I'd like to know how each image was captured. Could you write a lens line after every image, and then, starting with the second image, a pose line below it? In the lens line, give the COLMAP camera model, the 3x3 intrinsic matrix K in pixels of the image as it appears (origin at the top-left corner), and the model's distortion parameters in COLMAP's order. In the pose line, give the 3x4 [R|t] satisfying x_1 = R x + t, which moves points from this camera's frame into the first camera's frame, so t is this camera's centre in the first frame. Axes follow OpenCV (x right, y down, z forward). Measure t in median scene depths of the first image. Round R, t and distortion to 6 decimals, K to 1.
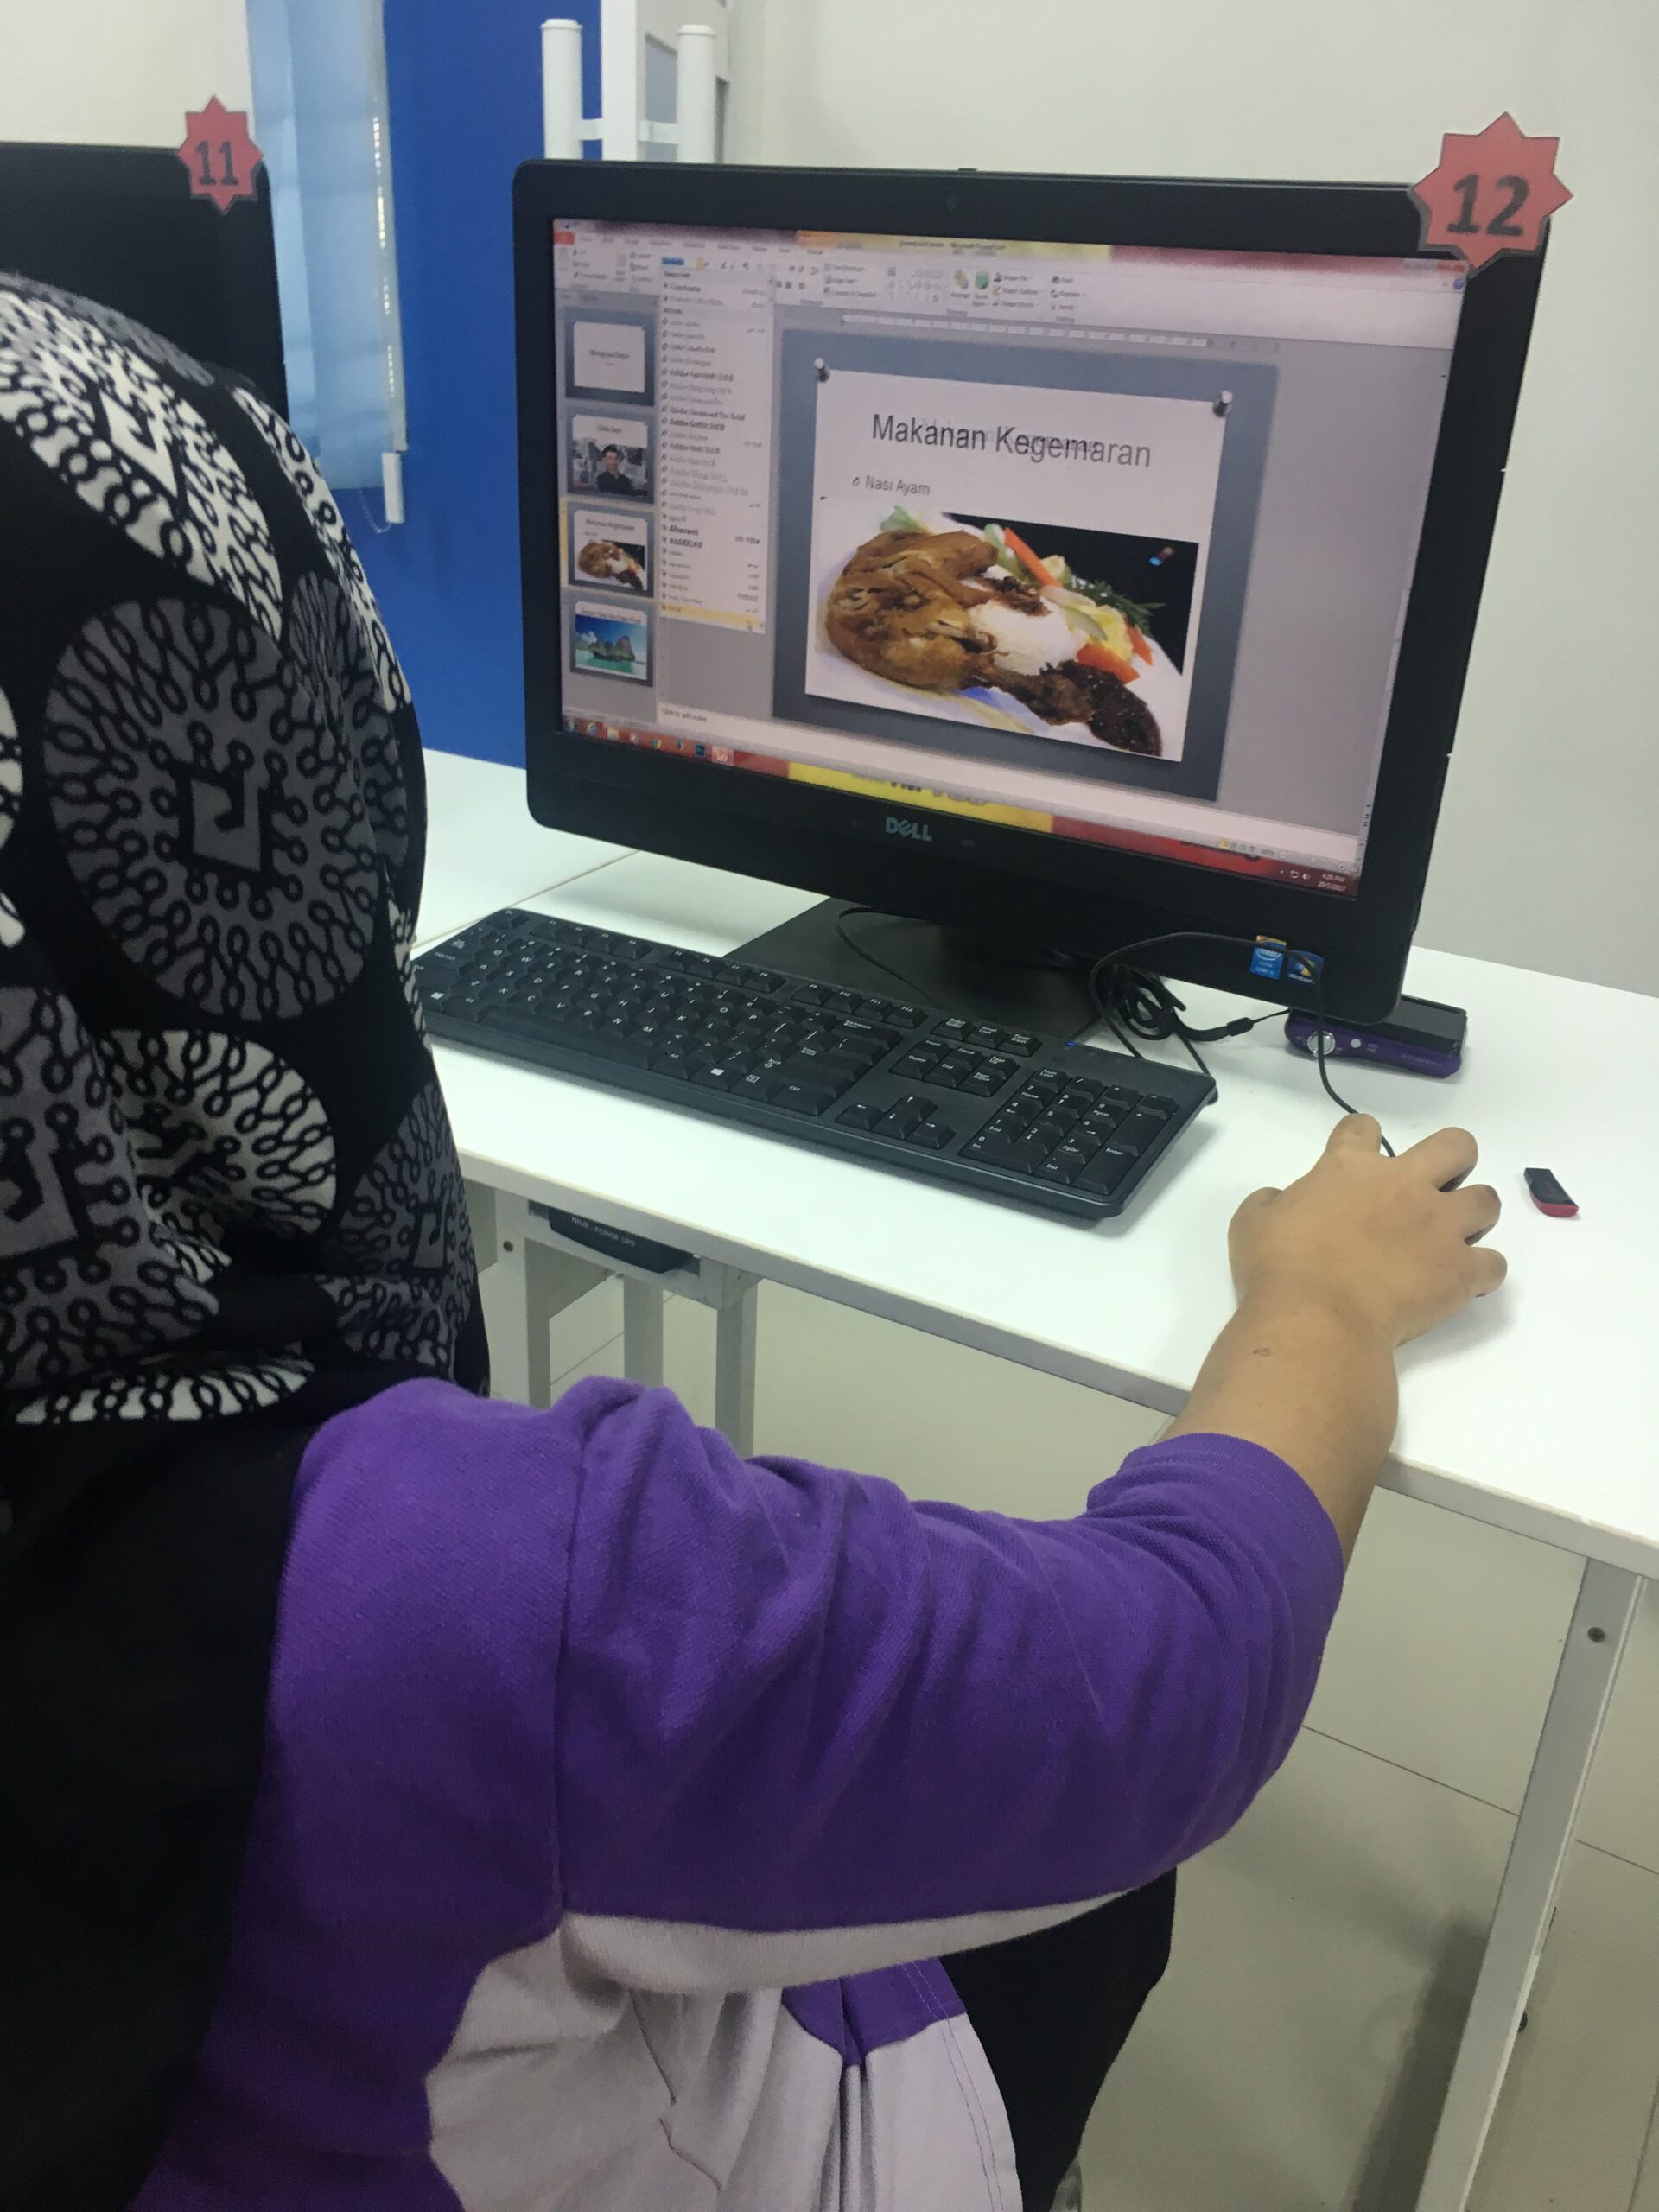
lens RADIAL K [[1869.9, 0, 831.4], [0, 1869.9, 1116.9], [0, 0, 1]] dist [0.057017, -0.080426]
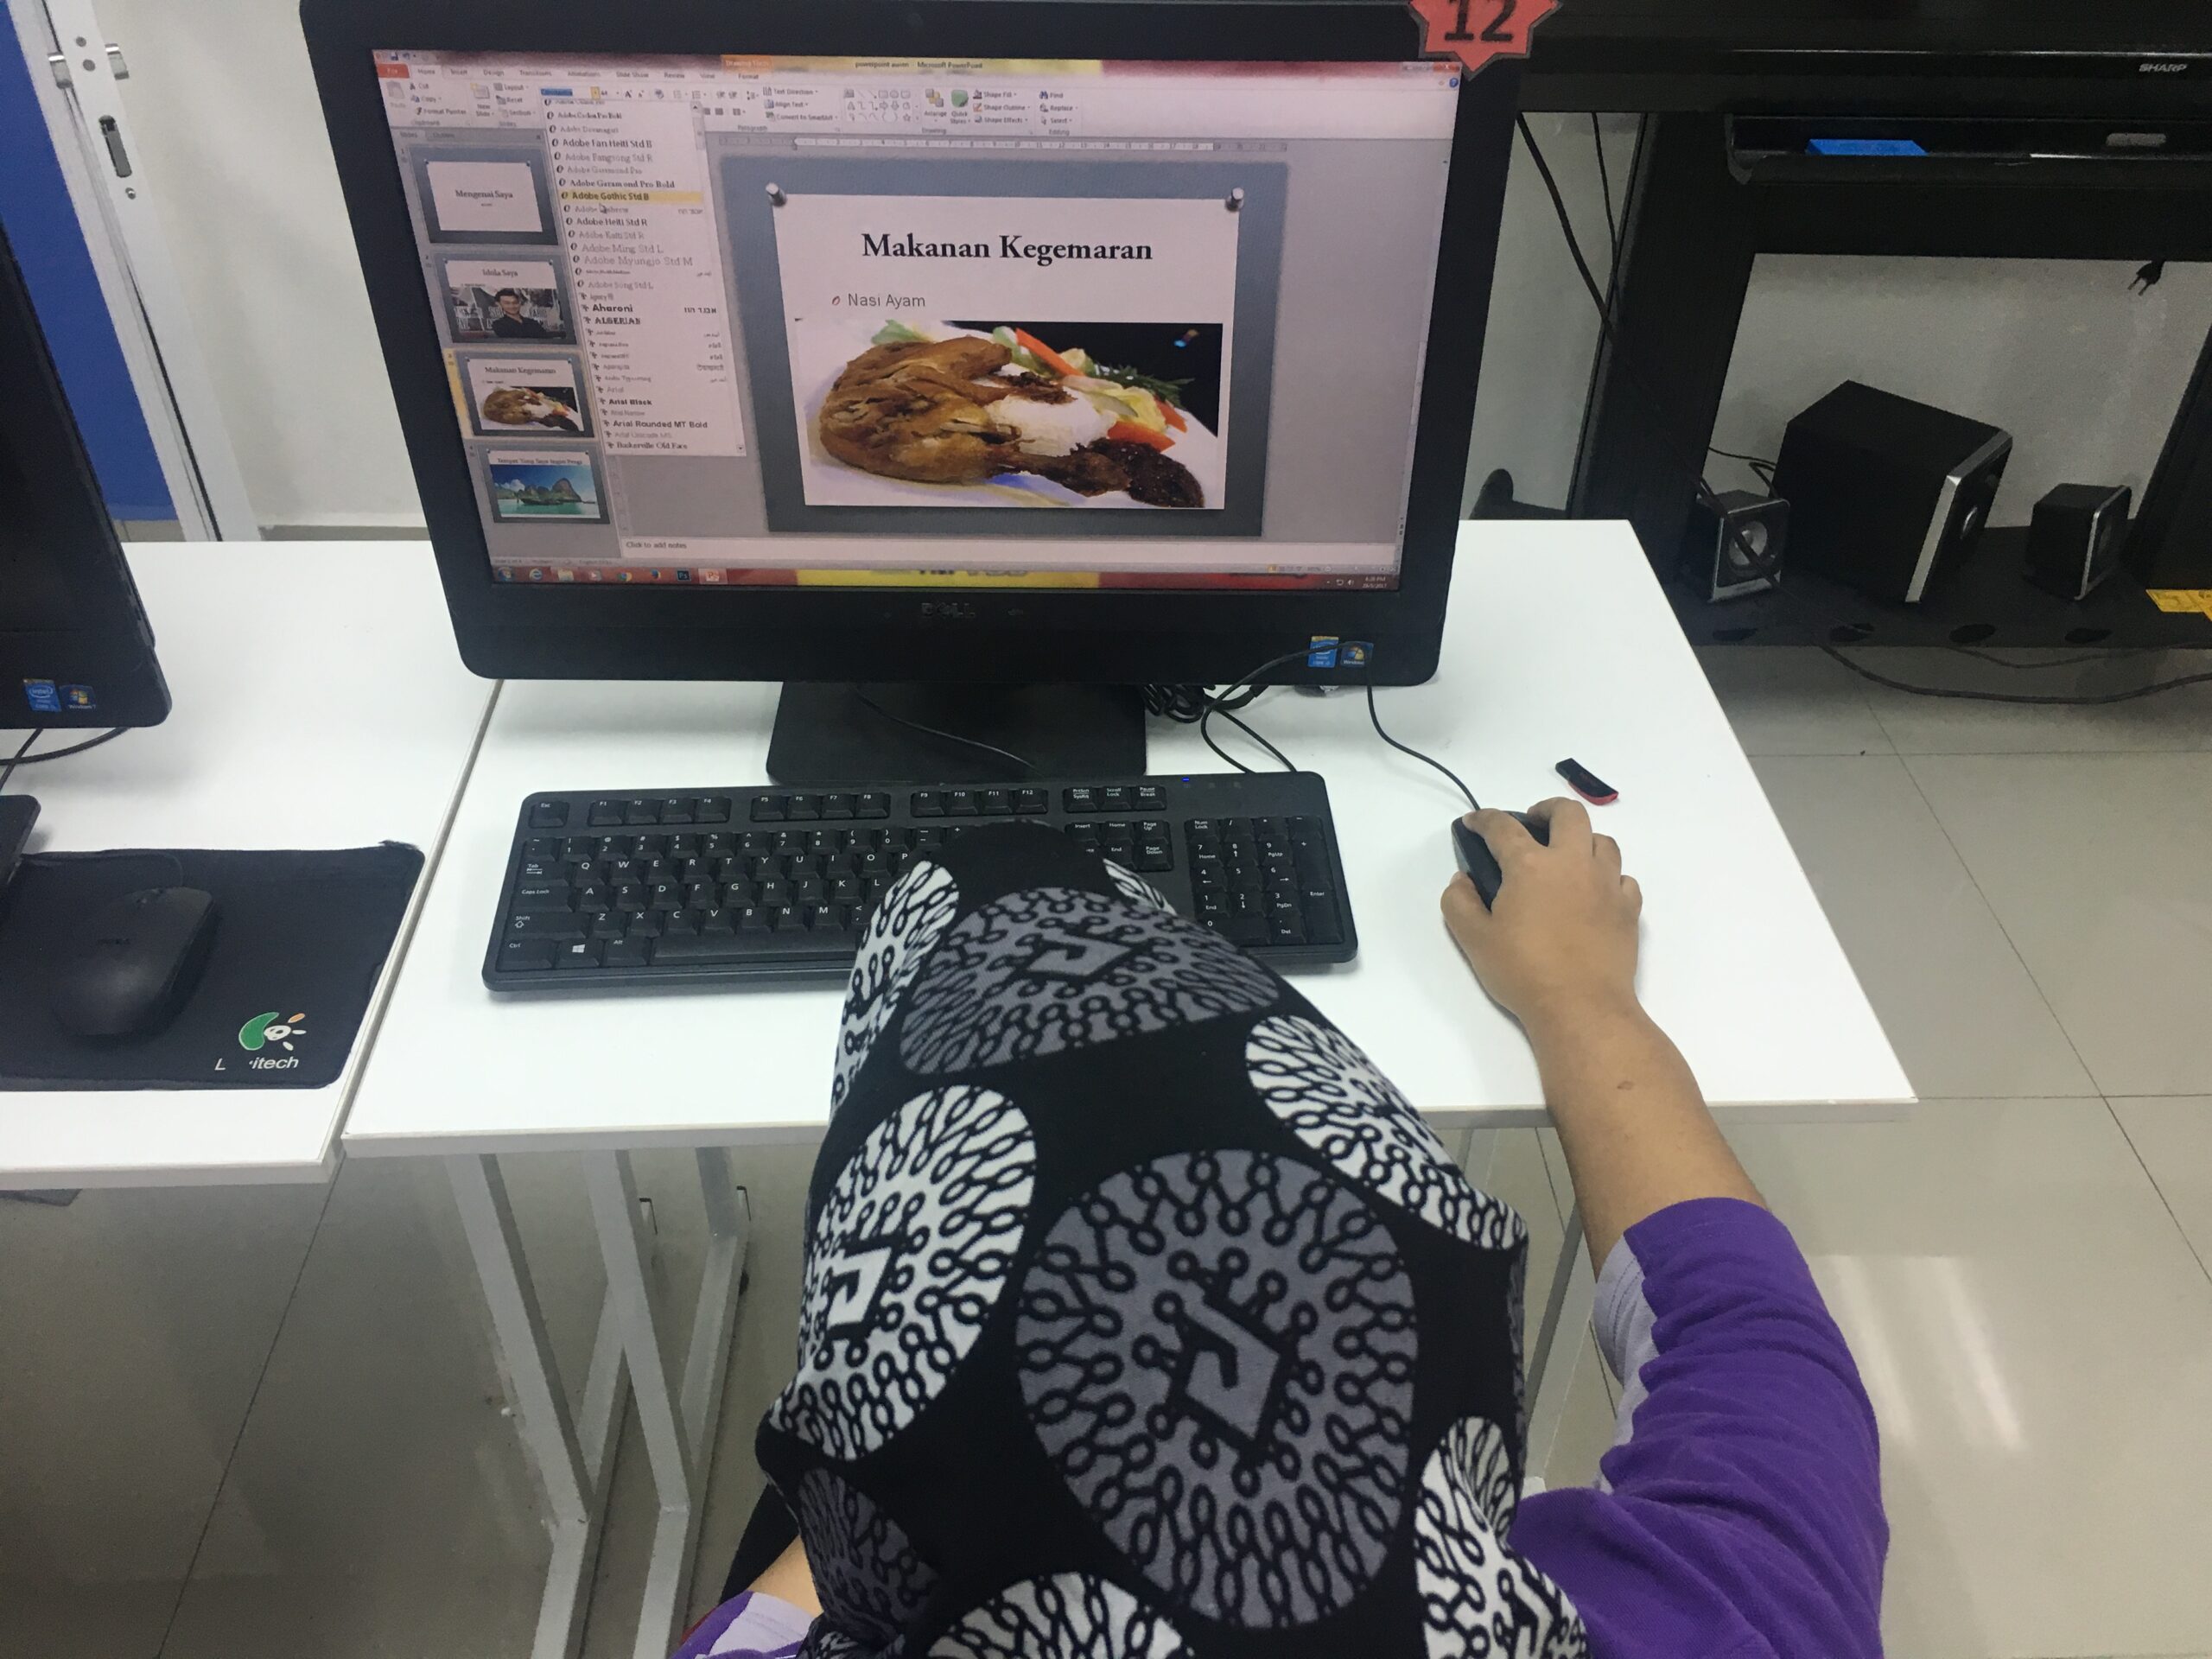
lens RADIAL K [[1869.9, 0, 1110.1], [0, 1869.9, 835.2], [0, 0, 1]] dist [0.057017, -0.080426]
pose [[0.845322, -0.363014, 0.391984, -0.339948], [0.253289, 0.918311, 0.304218, -0.342186], [-0.470399, -0.157877, 0.868216, 0.063891]]
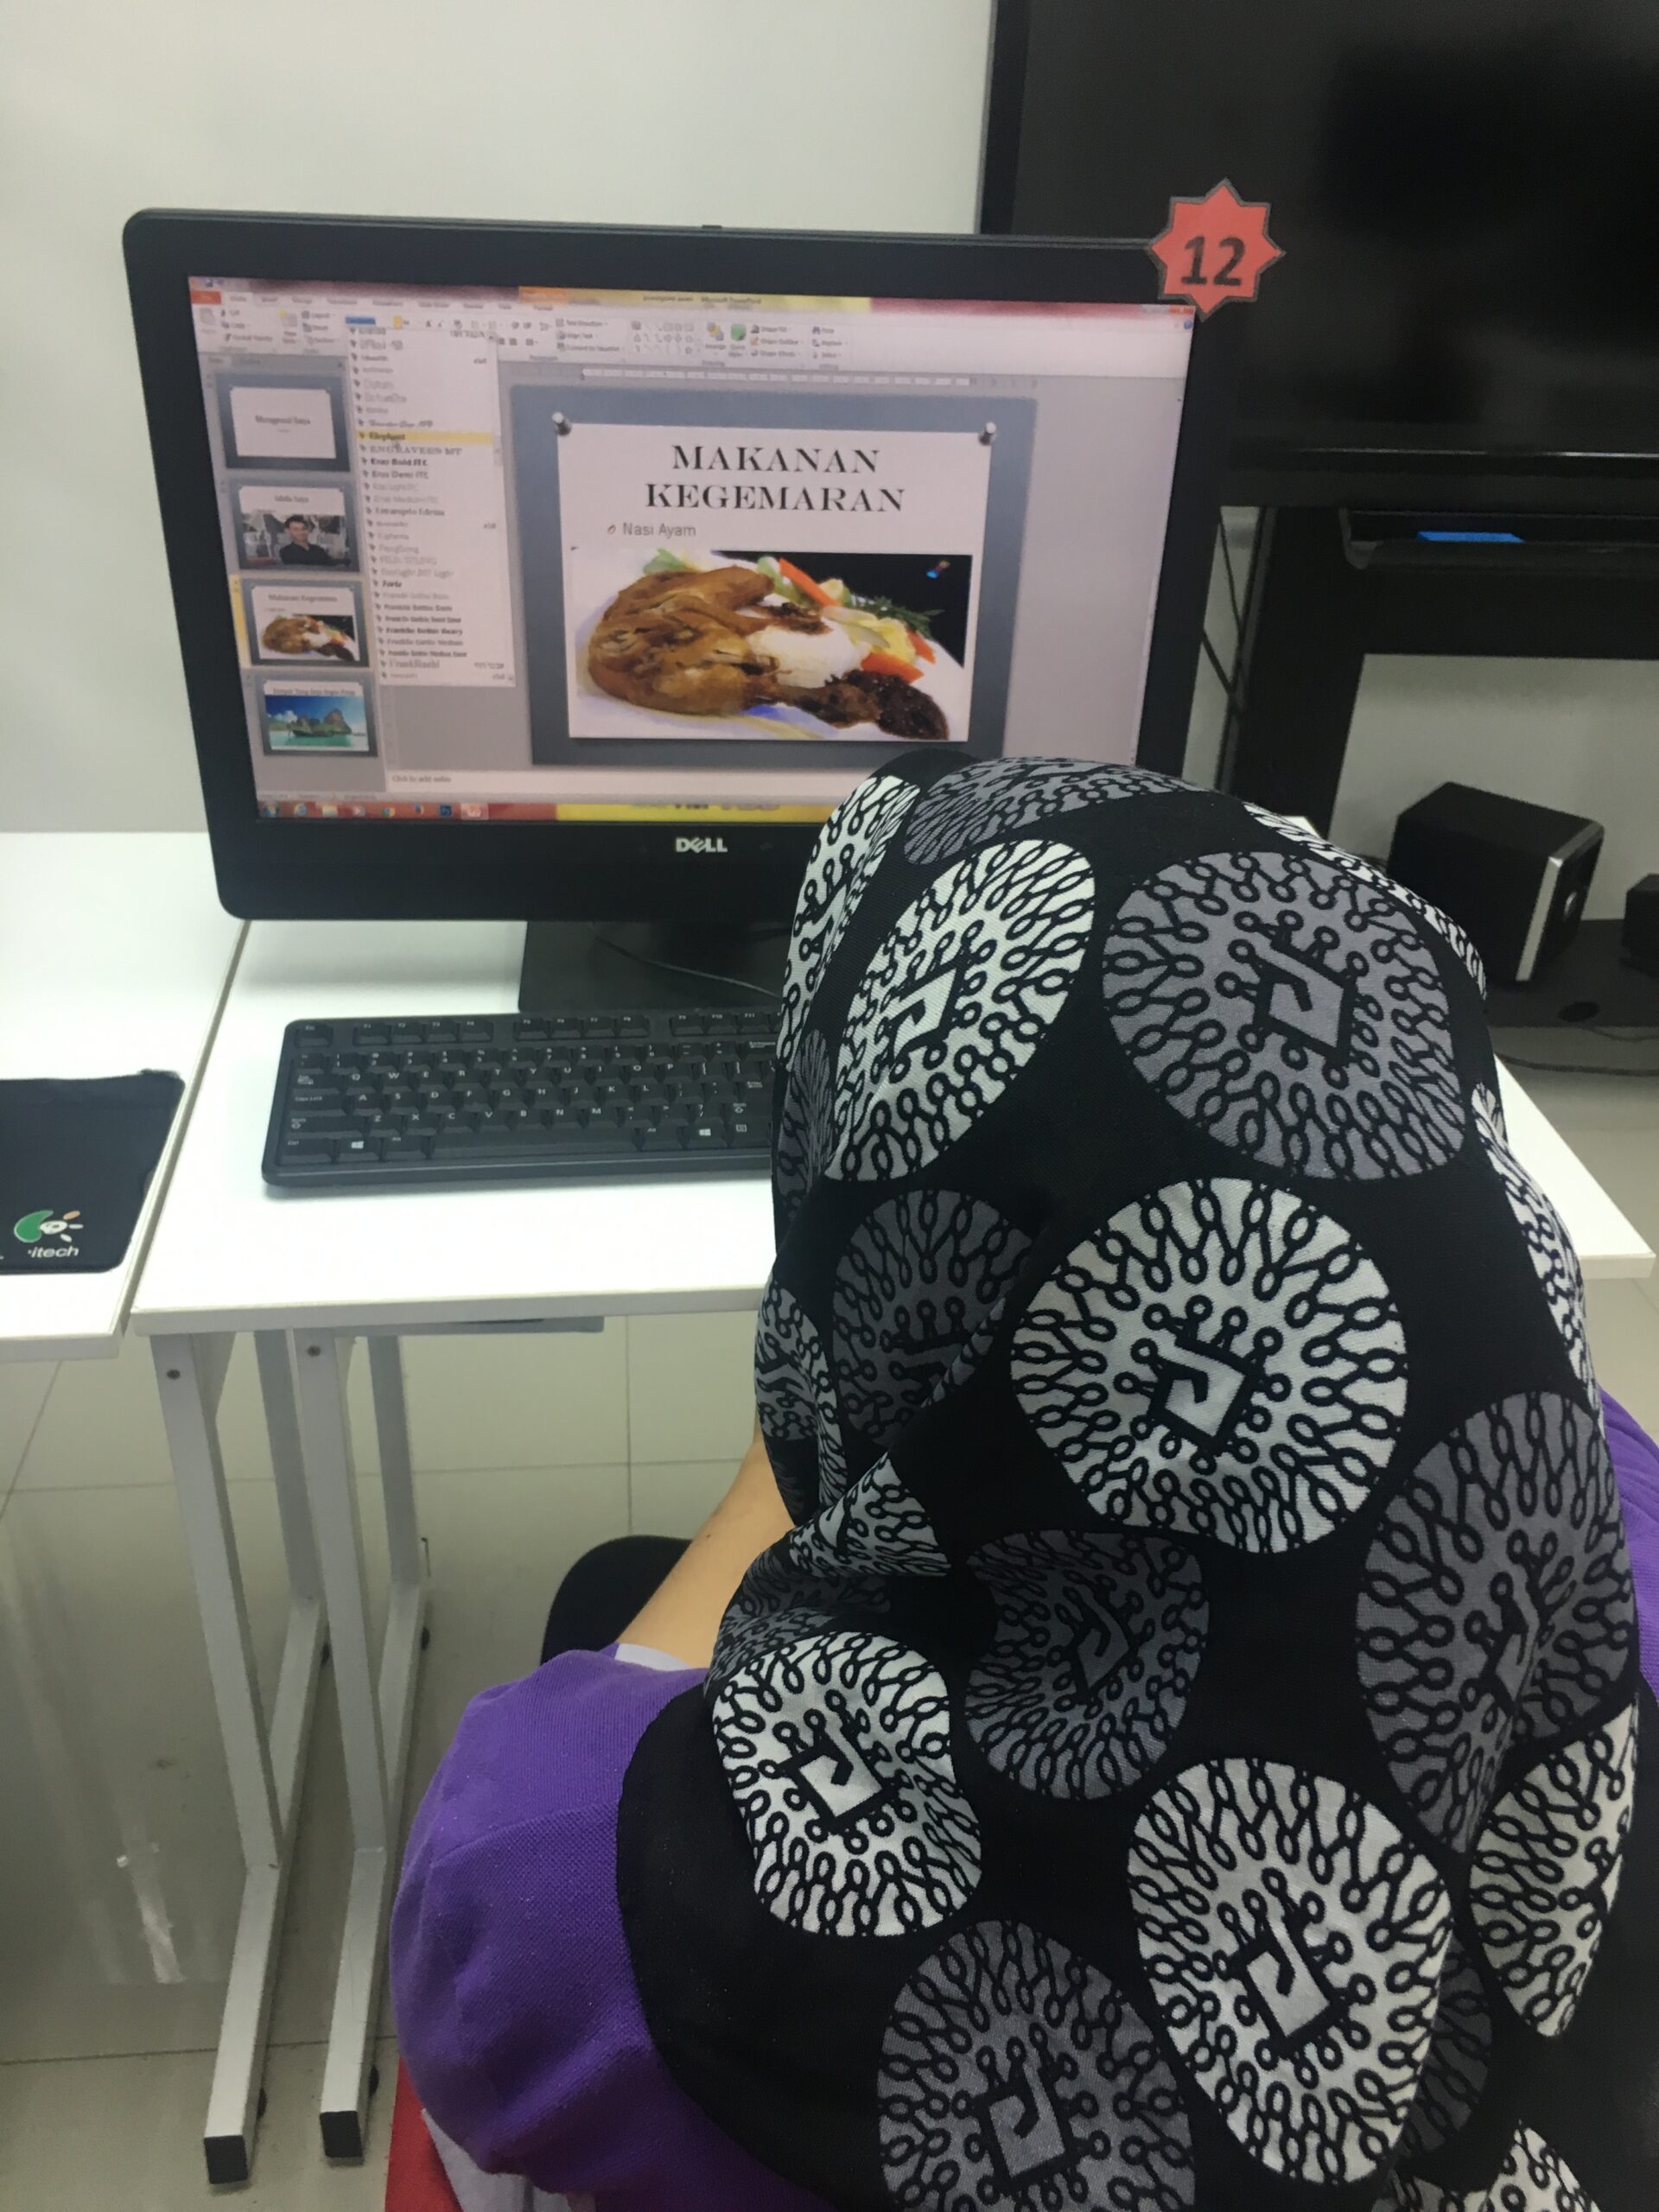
lens RADIAL K [[1869.9, 0, 817.4], [0, 1869.9, 1125.5], [0, 0, 1]] dist [0.057017, -0.080426]
pose [[0.807094, -0.323185, 0.494117, -0.499089], [0.250890, 0.945299, 0.208482, -0.216804], [-0.534466, -0.044296, 0.844028, 0.071610]]
